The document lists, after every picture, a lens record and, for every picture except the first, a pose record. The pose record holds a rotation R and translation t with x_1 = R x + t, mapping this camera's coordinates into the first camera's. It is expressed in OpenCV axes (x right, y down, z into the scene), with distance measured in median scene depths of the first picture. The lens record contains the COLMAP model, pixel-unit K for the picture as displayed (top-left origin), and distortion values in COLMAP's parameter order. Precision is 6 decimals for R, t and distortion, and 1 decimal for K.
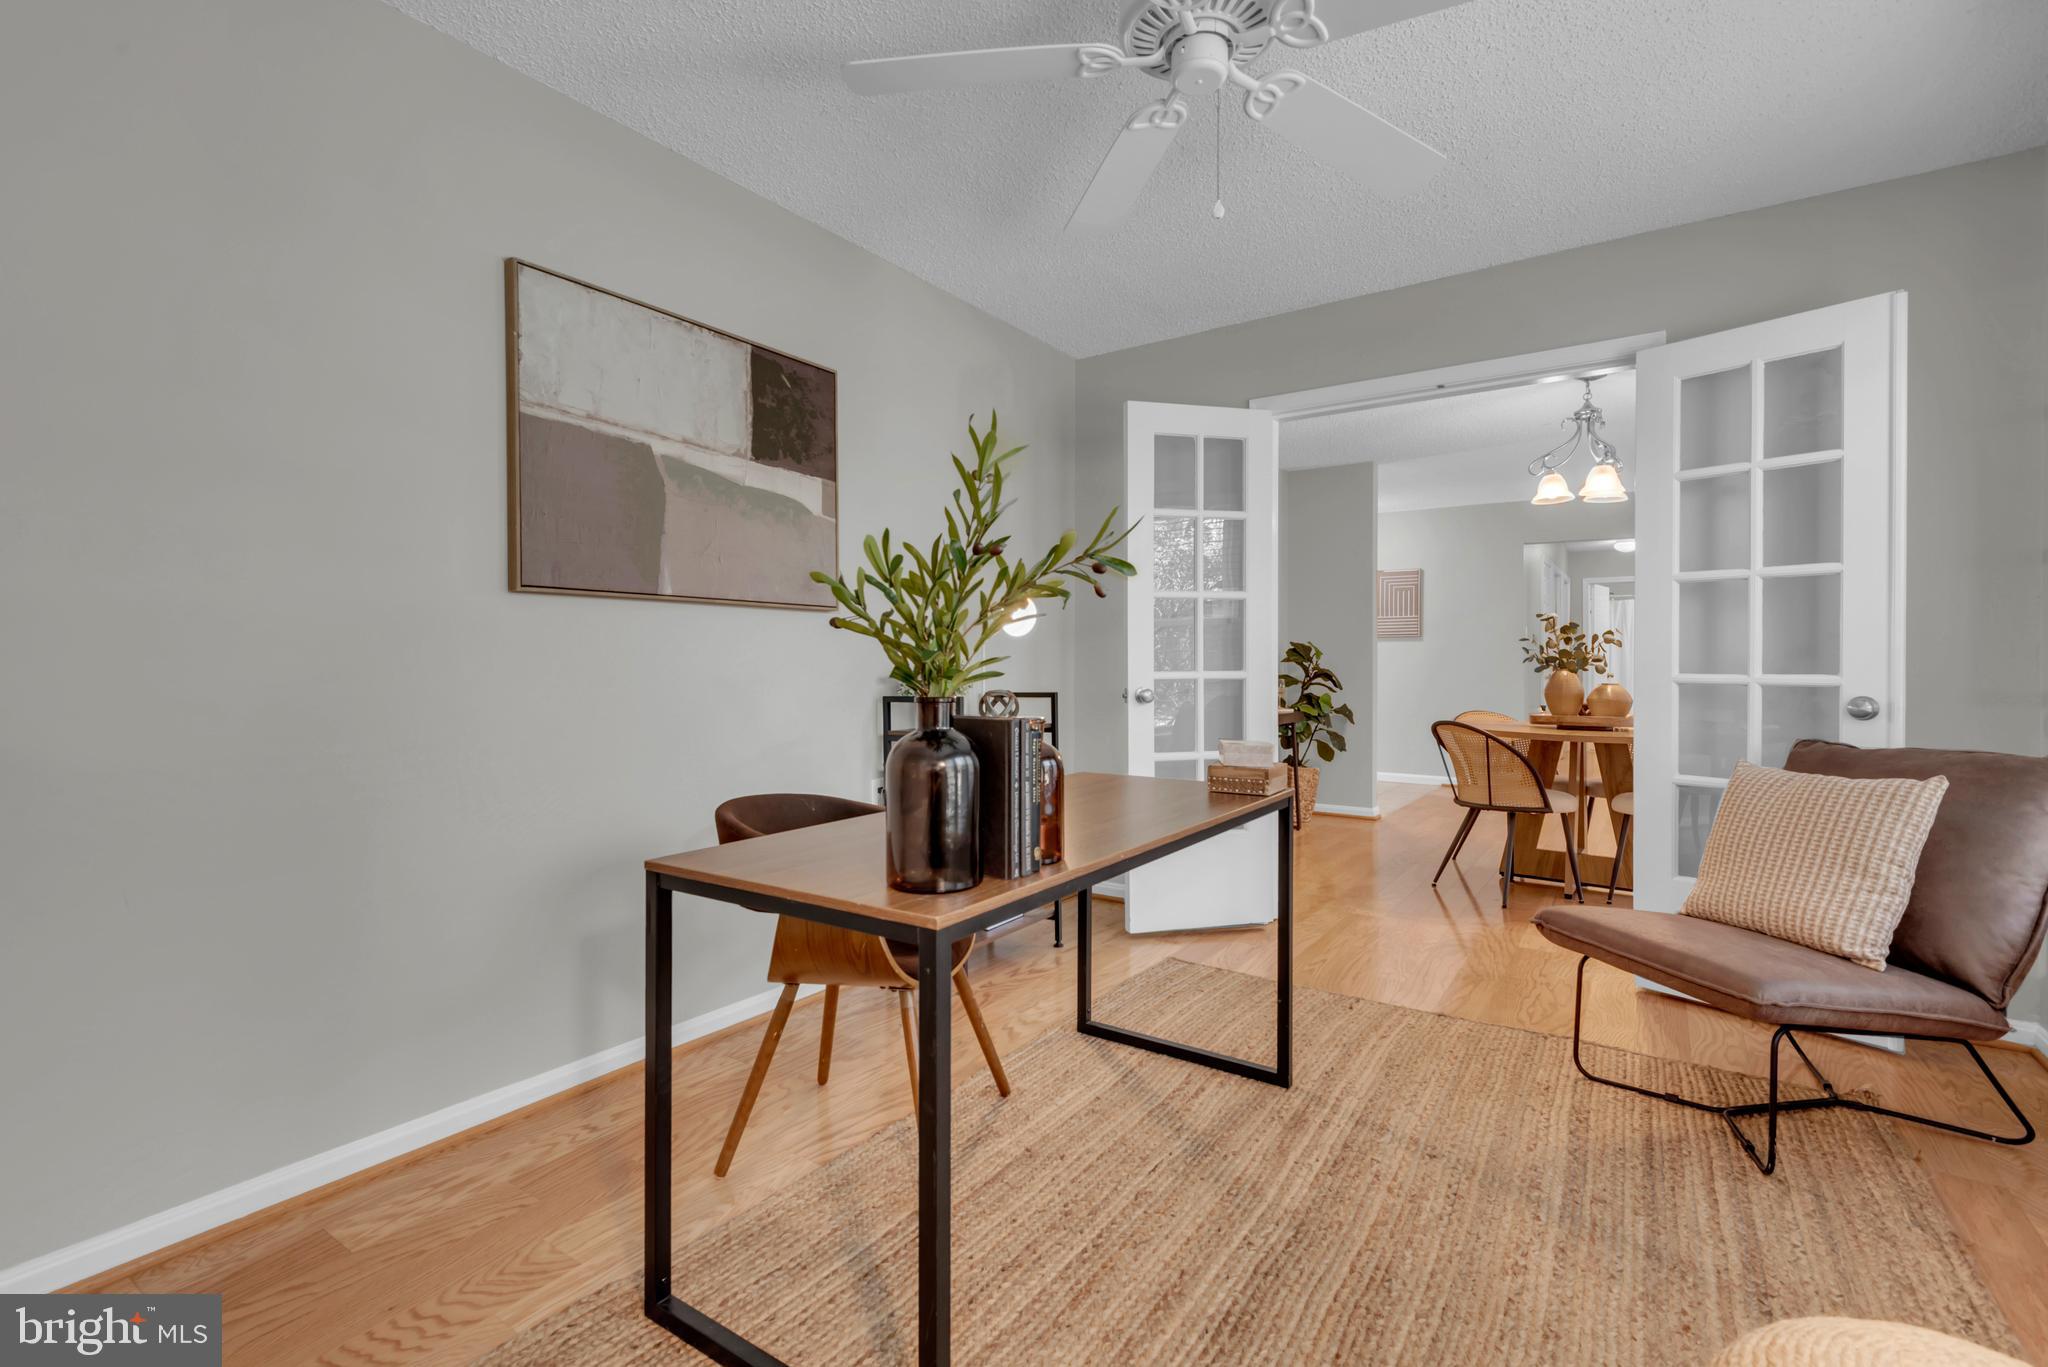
lens RADIAL K [[921.2, 0, 1023.3], [0, 921.2, 667.7], [0, 0, 1]] dist [0.028750, -0.012739]
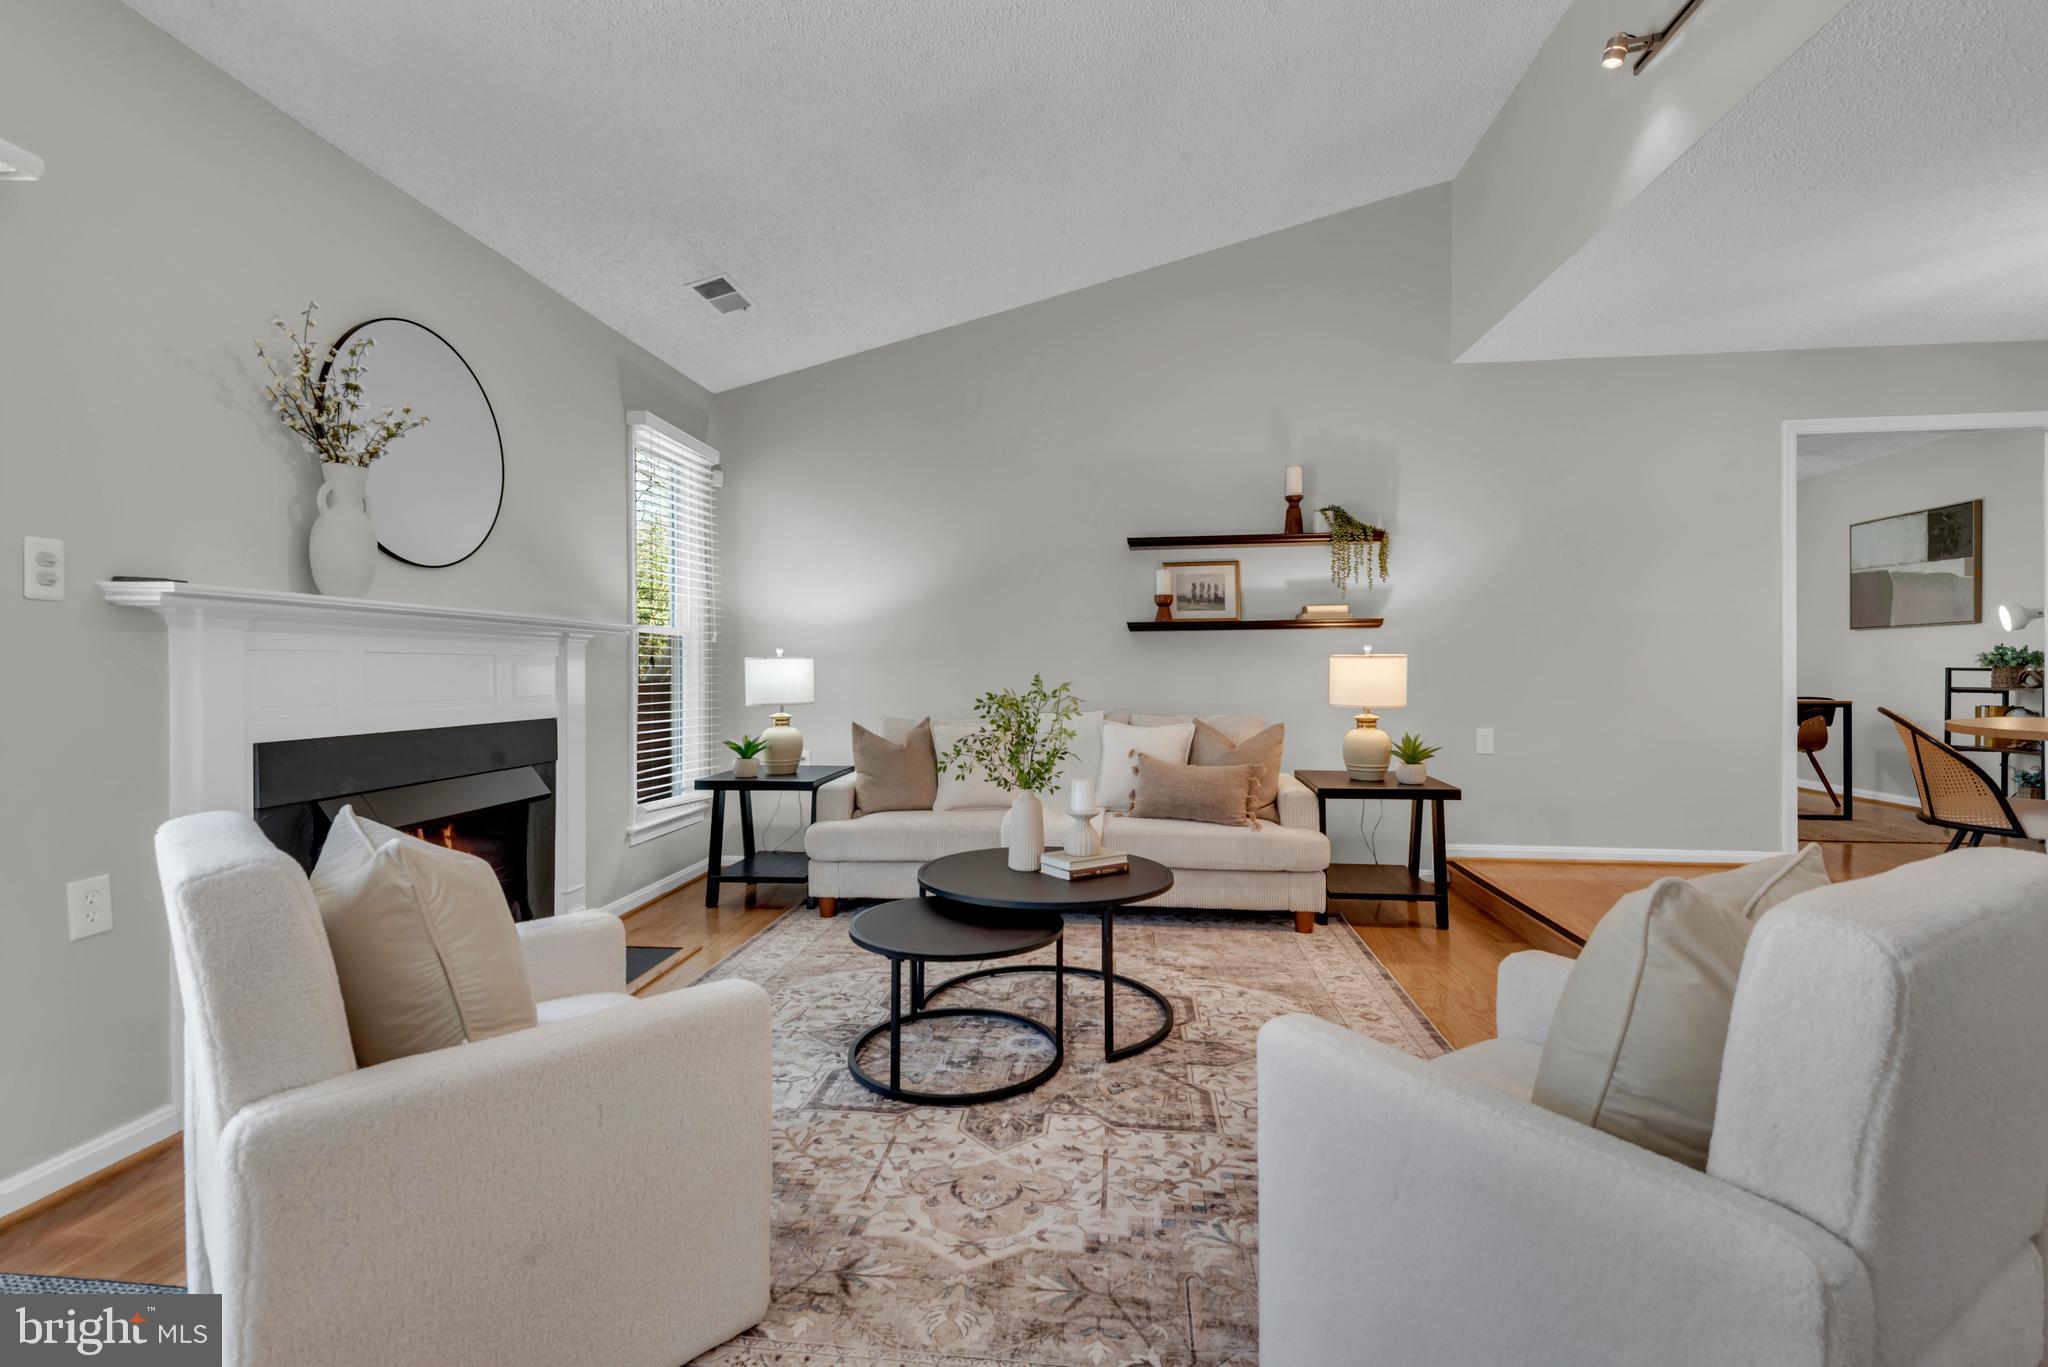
lens RADIAL K [[913.0, 0, 1018.1], [0, 913.0, 675.5], [0, 0, 1]] dist [0.037396, -0.019035]
pose [[-0.883948, 0.004991, -0.467558, 2.765844], [0.001544, 0.999969, 0.007754, 0.034865], [0.467582, 0.006132, -0.883928, 1.984081]]
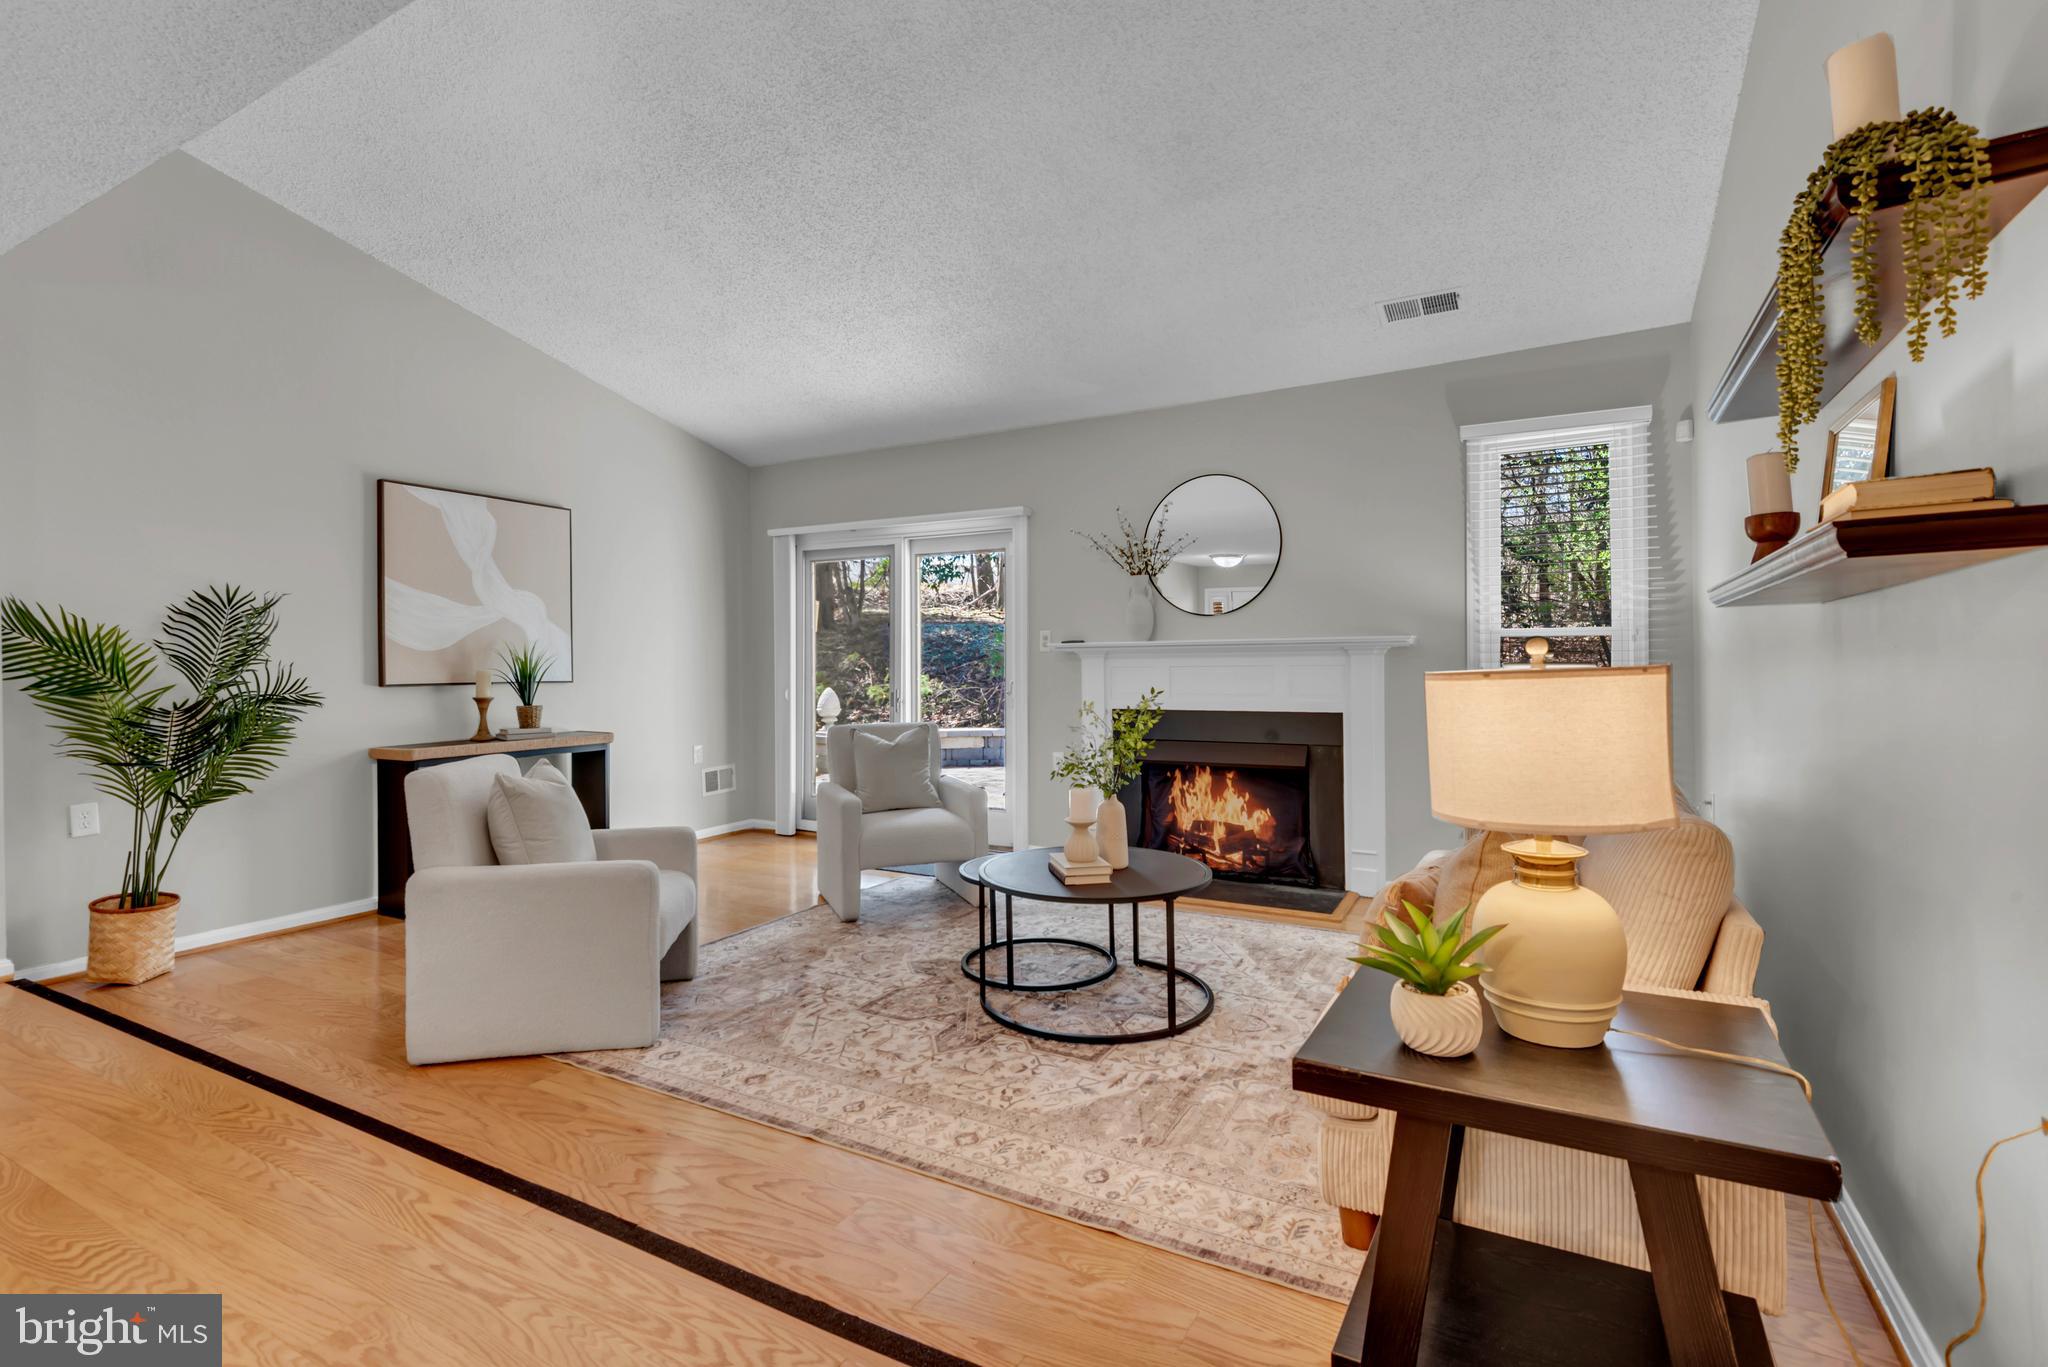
lens RADIAL K [[933.9, 0, 1016.8], [0, 933.9, 660.2], [0, 0, 1]] dist [0.042679, -0.020287]
pose [[-0.089969, 0.006653, 0.995922, 1.018218], [0.013080, 0.999899, -0.005498, 0.008372], [-0.995859, 0.012532, -0.090047, 1.247447]]
